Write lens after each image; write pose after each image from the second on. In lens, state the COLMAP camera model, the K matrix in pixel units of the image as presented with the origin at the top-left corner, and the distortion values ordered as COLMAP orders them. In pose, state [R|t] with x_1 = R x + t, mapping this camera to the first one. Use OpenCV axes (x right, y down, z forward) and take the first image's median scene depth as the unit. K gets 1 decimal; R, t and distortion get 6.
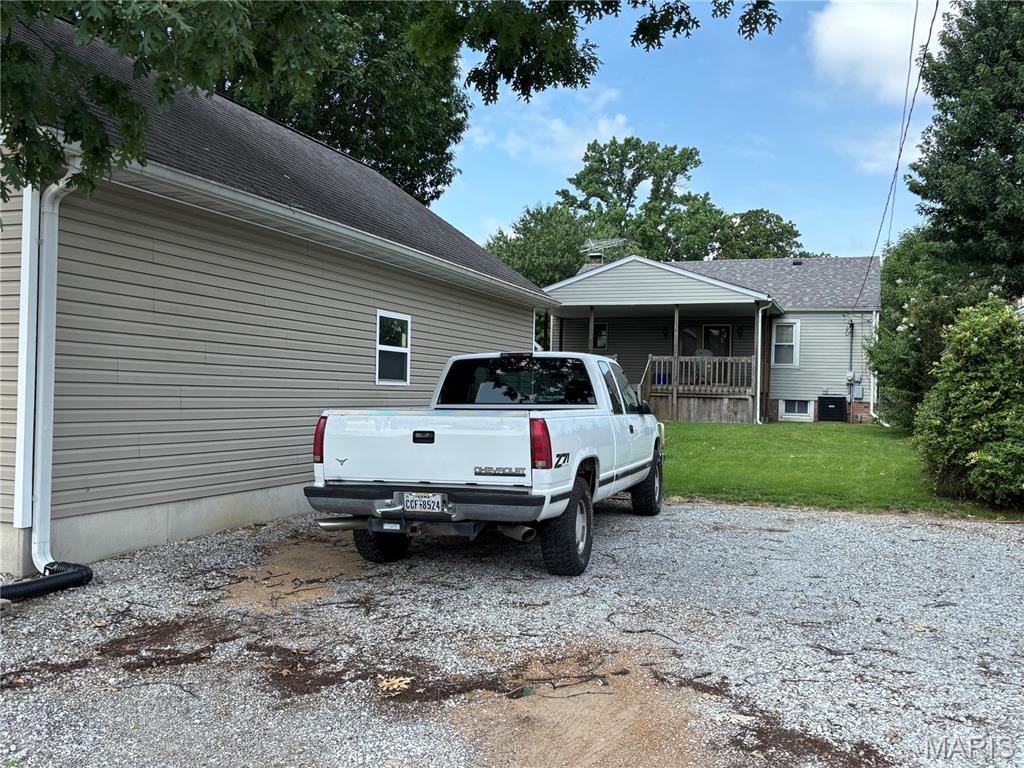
lens RADIAL K [[926.1, 0, 511.0], [0, 926.1, 384.0], [0, 0, 1]] dist [0.004909, 0.000605]
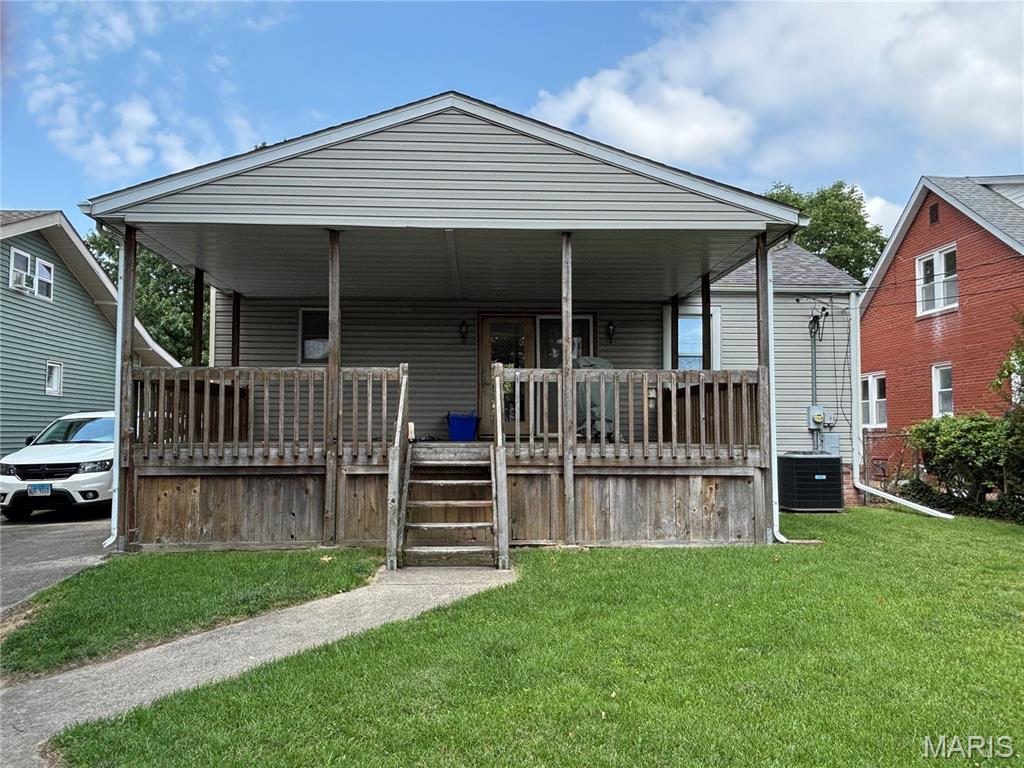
lens RADIAL K [[778.3, 0, 504.2], [0, 778.3, 385.2], [0, 0, 1]] dist [0.028505, -0.009990]
pose [[0.920992, 0.001790, 0.389578, 0.031705], [0.017553, 0.998783, -0.046087, -0.008890], [-0.389186, 0.049284, 0.919840, 0.721546]]
